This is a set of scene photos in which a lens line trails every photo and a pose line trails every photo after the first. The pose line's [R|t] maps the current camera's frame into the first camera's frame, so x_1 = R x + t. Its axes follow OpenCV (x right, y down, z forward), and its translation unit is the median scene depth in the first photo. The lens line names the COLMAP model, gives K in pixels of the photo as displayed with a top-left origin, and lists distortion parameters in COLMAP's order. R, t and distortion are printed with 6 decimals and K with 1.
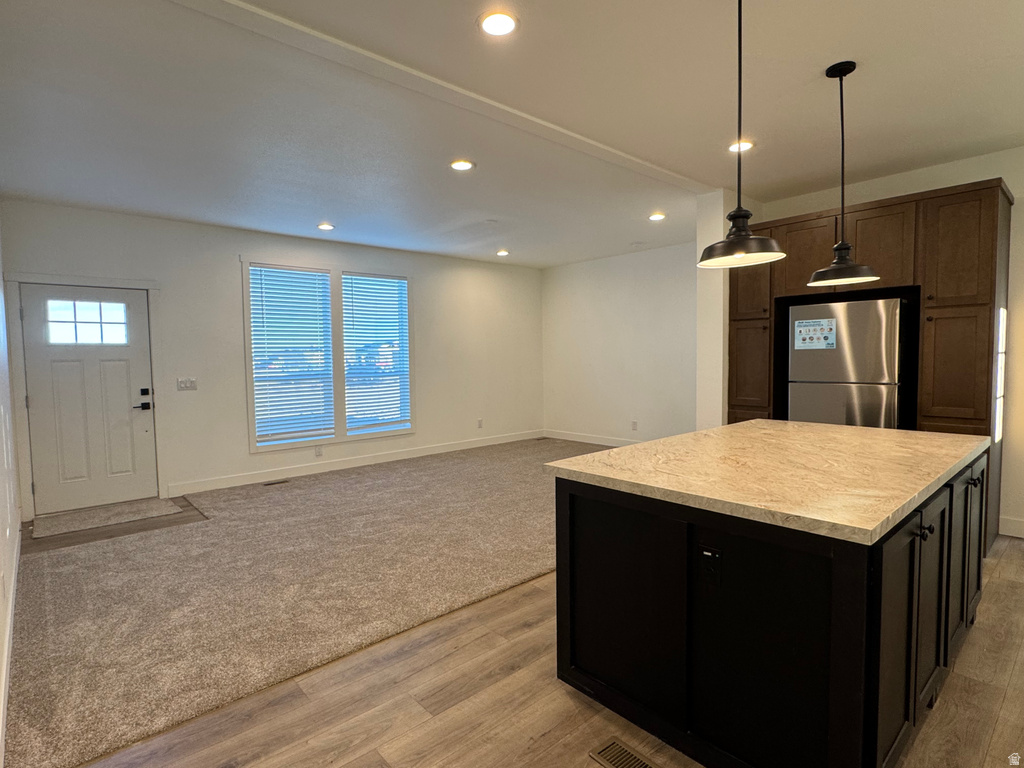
lens RADIAL K [[537.1, 0, 503.2], [0, 537.1, 385.8], [0, 0, 1]] dist [-0.001560, -0.000540]
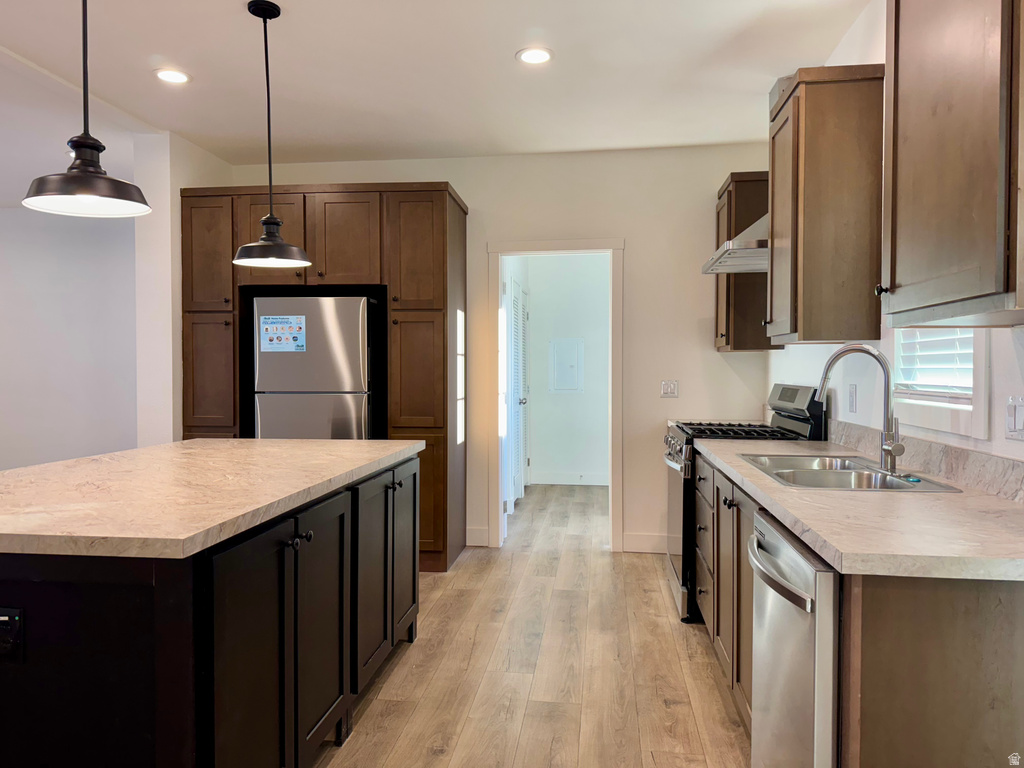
lens RADIAL K [[720.9, 0, 511.6], [0, 720.9, 388.0], [0, 0, 1]] dist [0.058996, -0.064334]
pose [[0.752987, 0.002097, 0.658032, 0.122257], [0.024761, 0.999196, -0.031517, 0.032028], [-0.657569, 0.040025, 0.752330, -0.060344]]
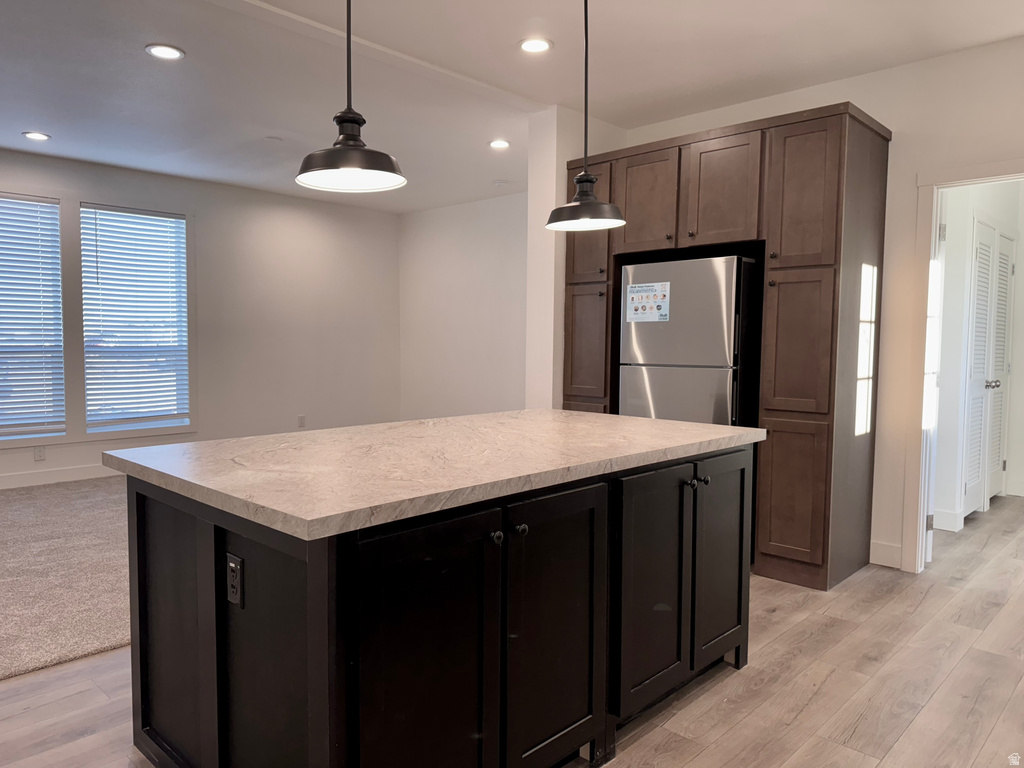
lens RADIAL K [[720.9, 0, 515.0], [0, 720.9, 394.4], [0, 0, 1]] dist [0.058996, -0.064334]
pose [[0.996848, 0.018064, 0.077250, 0.328195], [-0.019222, 0.999713, 0.014278, 0.025629], [-0.076970, -0.015718, 0.996909, -0.017471]]
